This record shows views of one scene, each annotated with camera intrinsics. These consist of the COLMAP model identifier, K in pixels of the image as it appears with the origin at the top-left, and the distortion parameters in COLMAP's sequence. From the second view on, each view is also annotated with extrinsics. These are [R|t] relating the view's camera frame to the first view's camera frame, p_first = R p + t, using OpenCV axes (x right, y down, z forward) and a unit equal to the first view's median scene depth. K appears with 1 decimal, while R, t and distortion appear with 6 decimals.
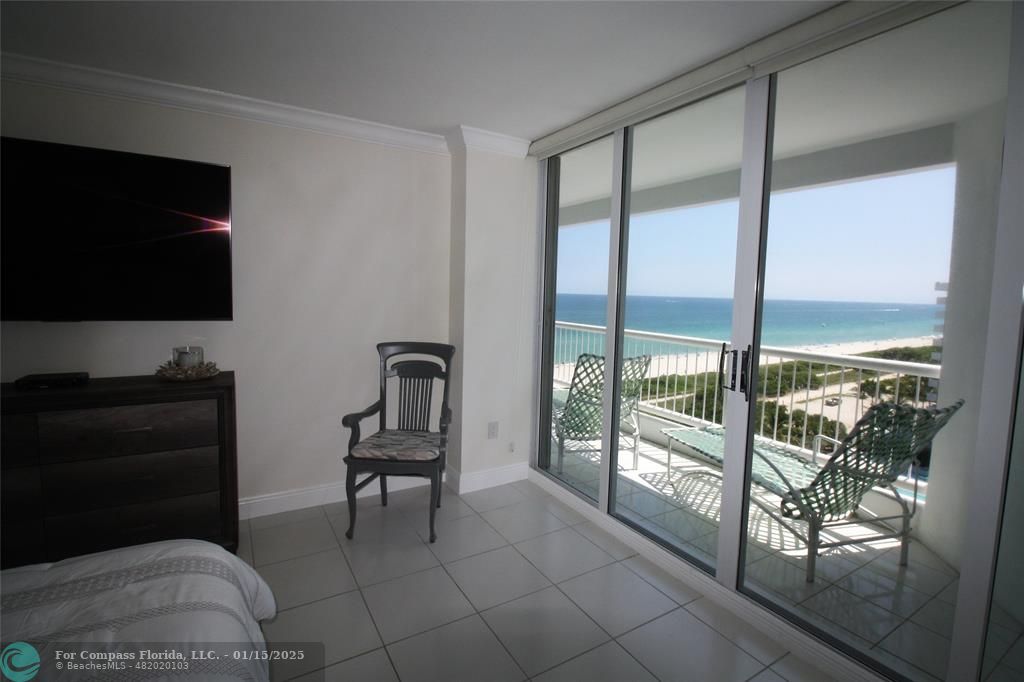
lens RADIAL K [[481.7, 0, 519.5], [0, 481.7, 342.7], [0, 0, 1]] dist [-0.009402, -0.001047]
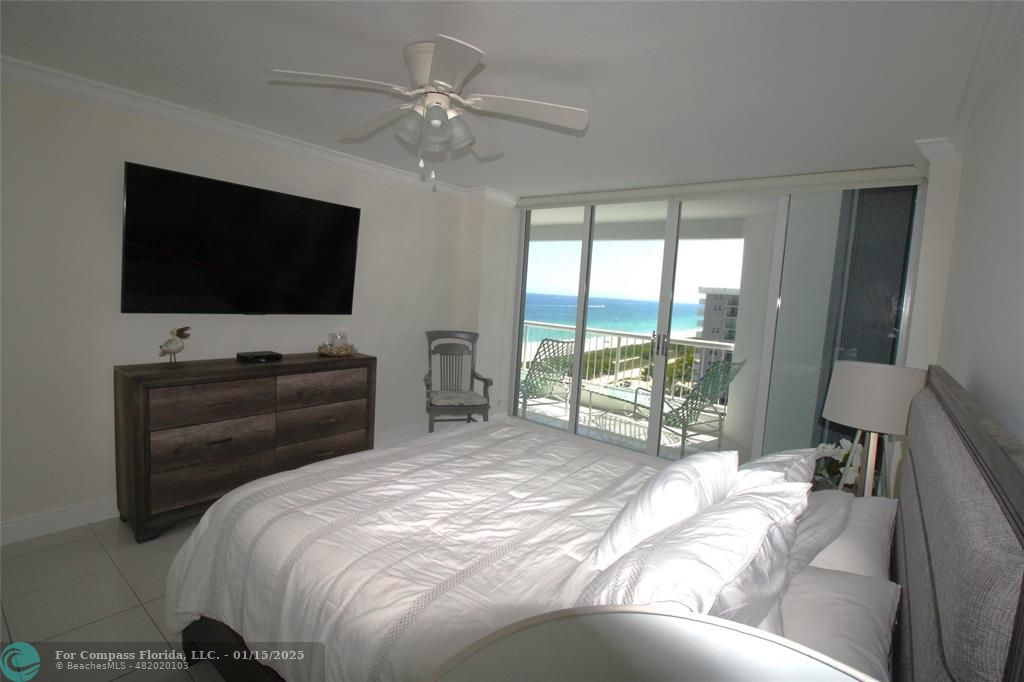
lens RADIAL K [[466.6, 0, 512.9], [0, 466.6, 350.9], [0, 0, 1]] dist [-0.003891, 0.000204]
pose [[0.942578, -0.013905, 0.333696, -0.454535], [0.002738, 0.999421, 0.033913, 0.011322], [-0.333975, -0.031052, 0.942070, -0.355403]]
